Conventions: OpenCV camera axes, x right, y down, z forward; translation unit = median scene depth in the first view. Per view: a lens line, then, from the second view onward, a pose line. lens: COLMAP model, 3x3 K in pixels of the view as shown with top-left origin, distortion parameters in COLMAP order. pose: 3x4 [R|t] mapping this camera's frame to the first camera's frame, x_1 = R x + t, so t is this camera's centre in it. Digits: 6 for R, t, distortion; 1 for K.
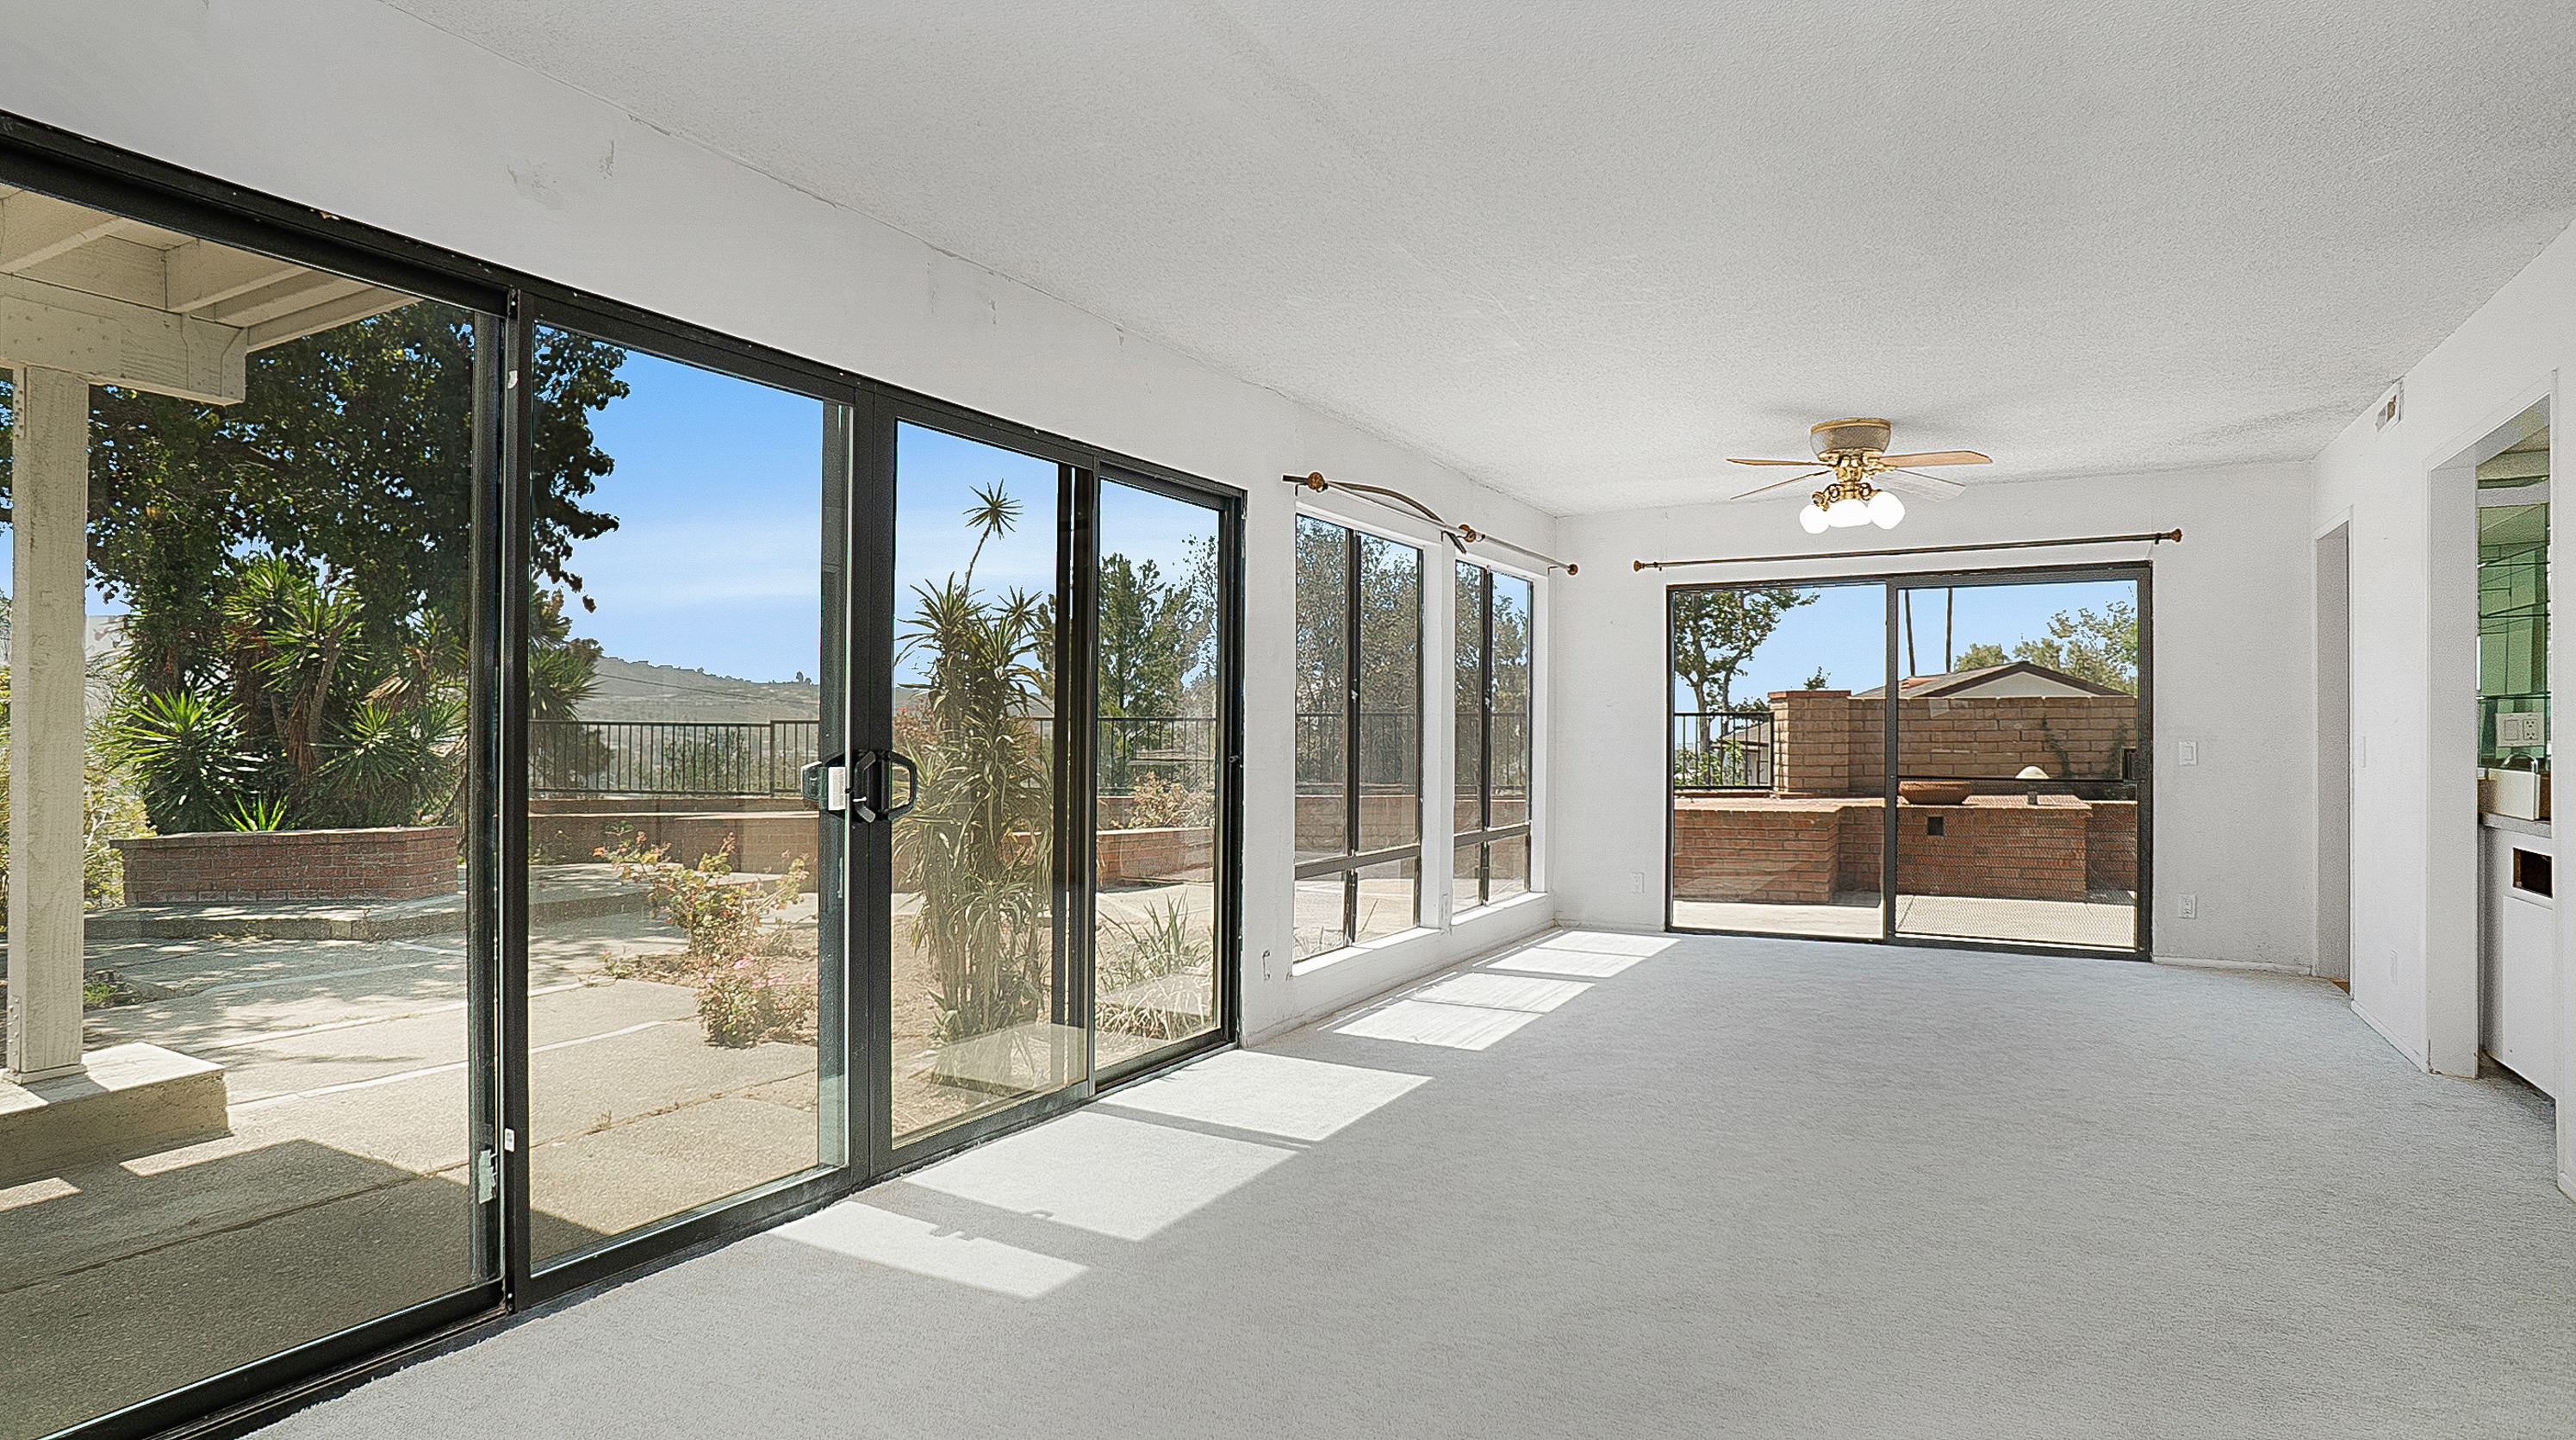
lens RADIAL K [[1389.0, 0, 1284.8], [0, 1389.0, 727.0], [0, 0, 1]] dist [-0.040924, -0.000552]
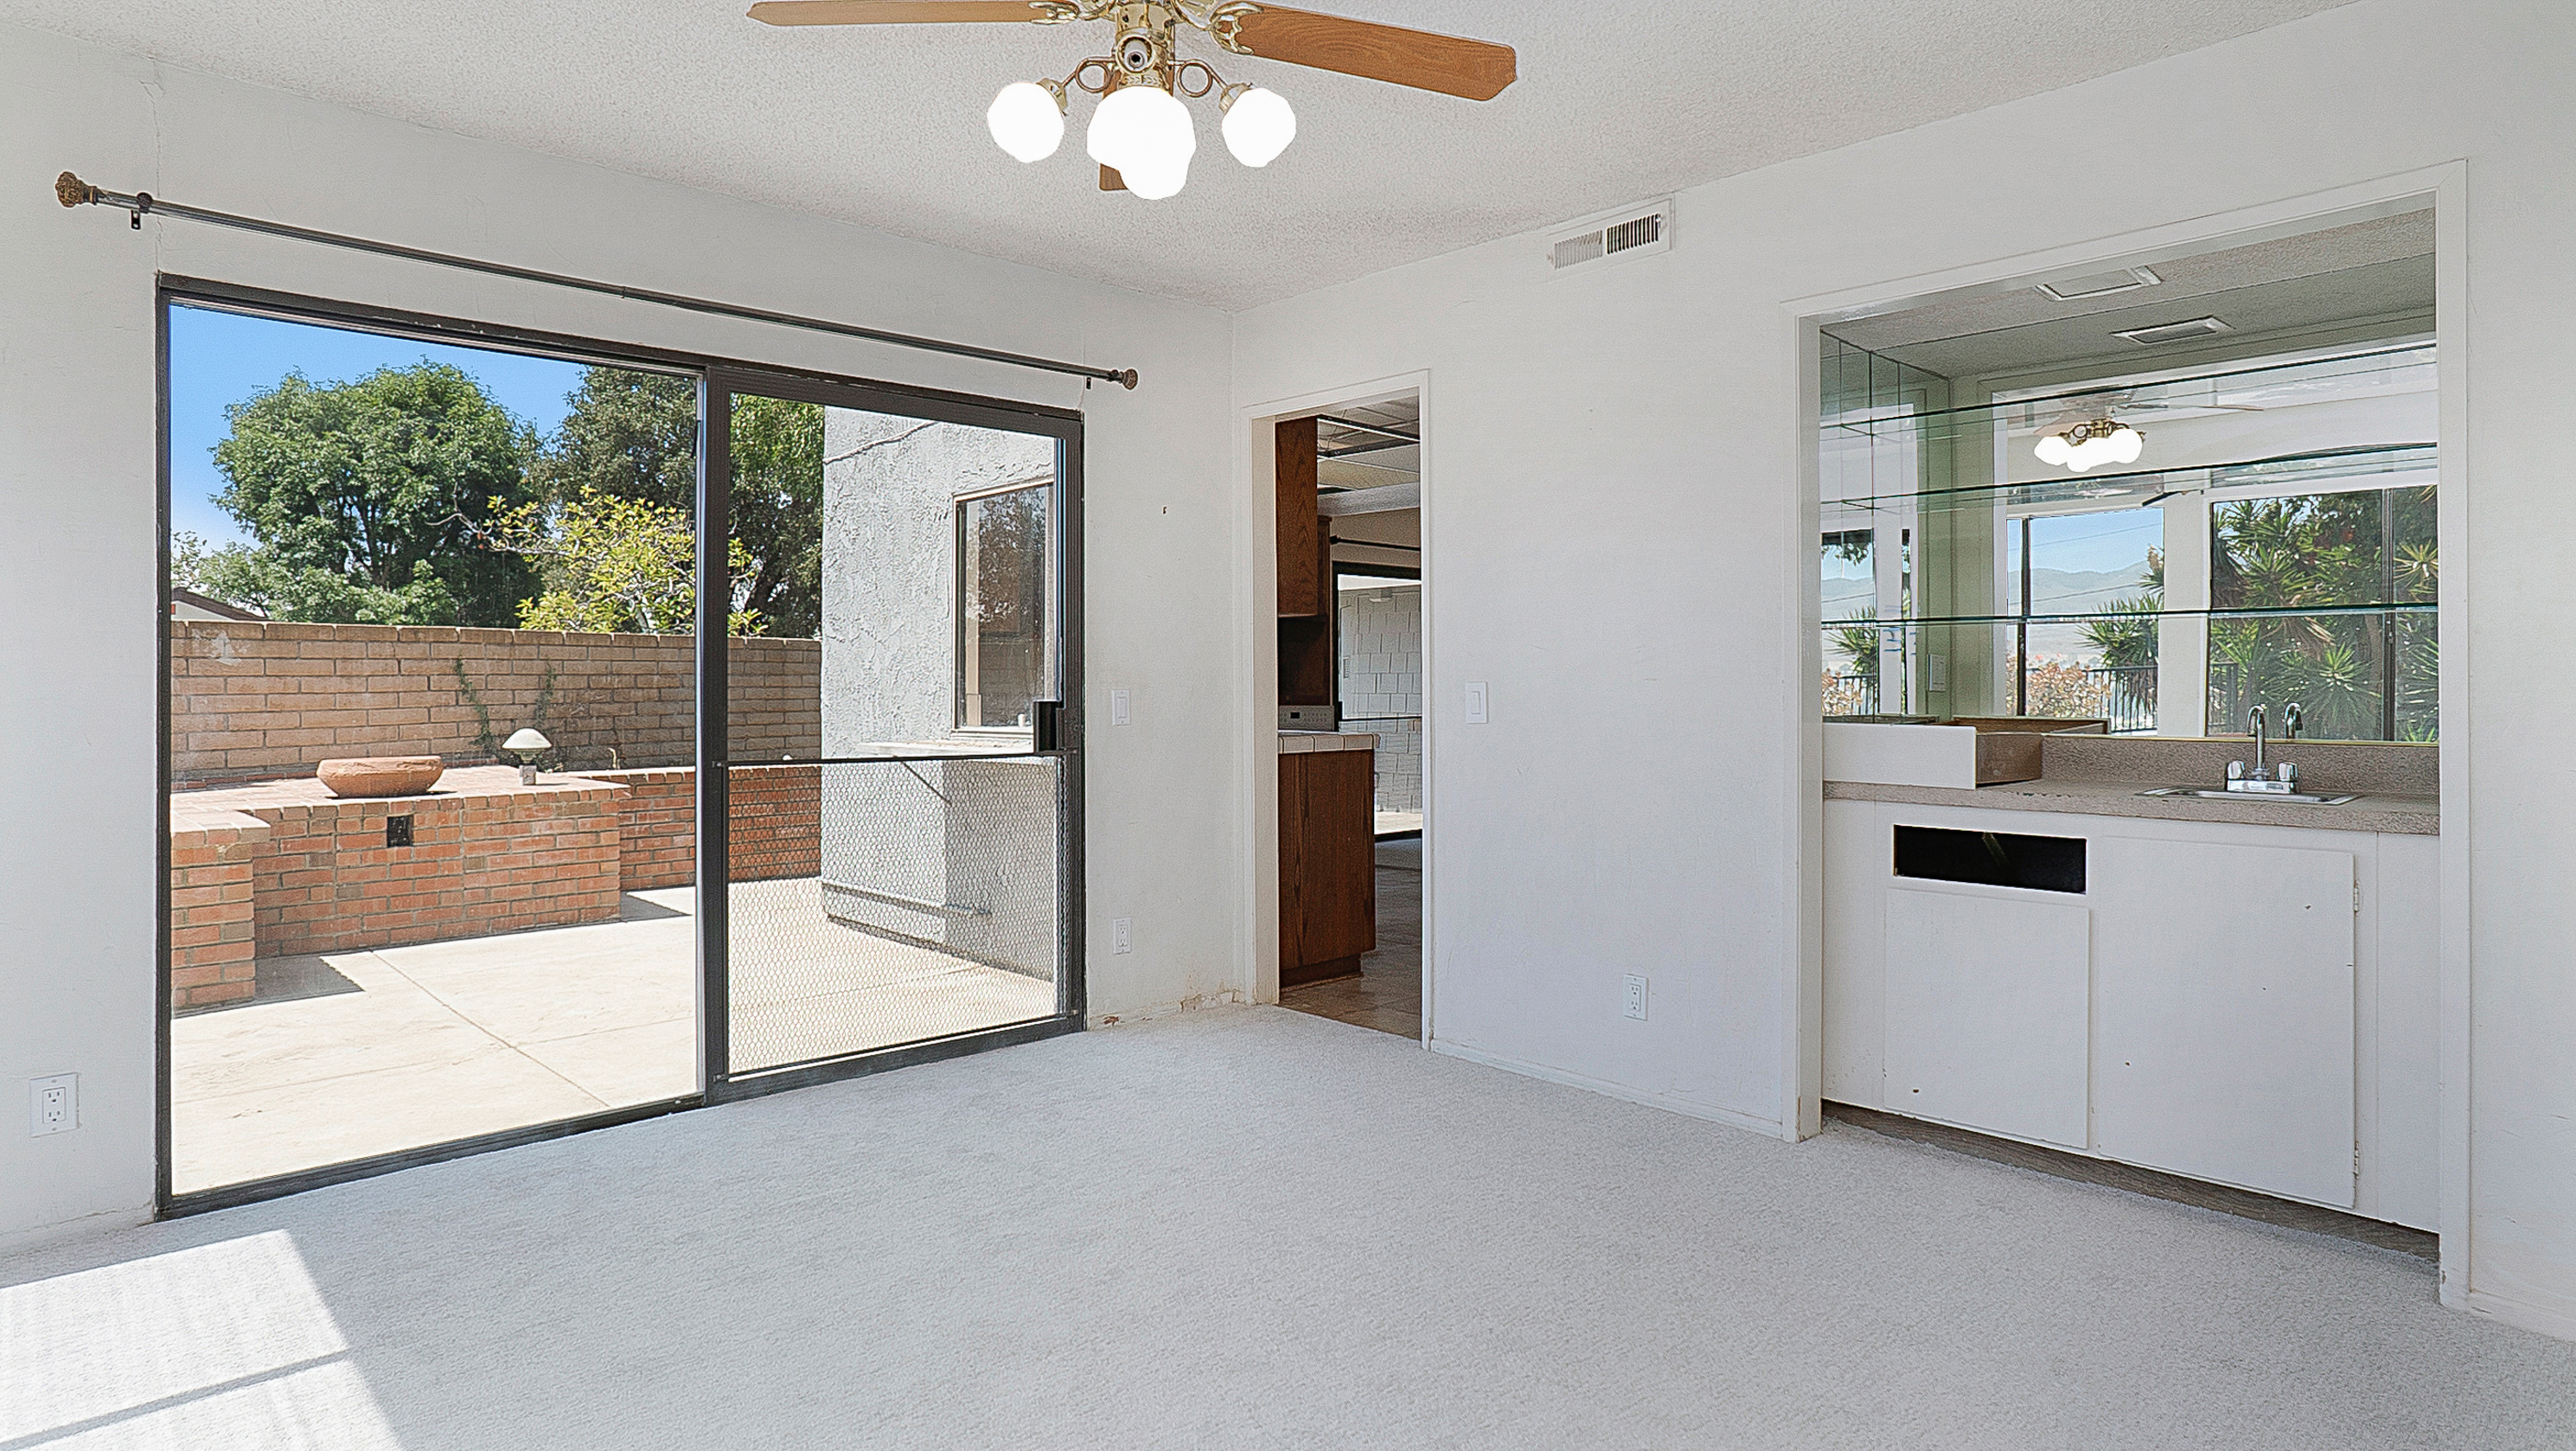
lens RADIAL K [[1388.8, 0, 1280.0], [0, 1388.8, 711.0], [0, 0, 1]] dist [-0.040924, -0.000552]
pose [[0.318137, -0.020914, 0.947814, 0.024655], [-0.004243, 0.999715, 0.023483, 0.002481], [-0.948035, -0.011492, 0.317958, 0.440015]]
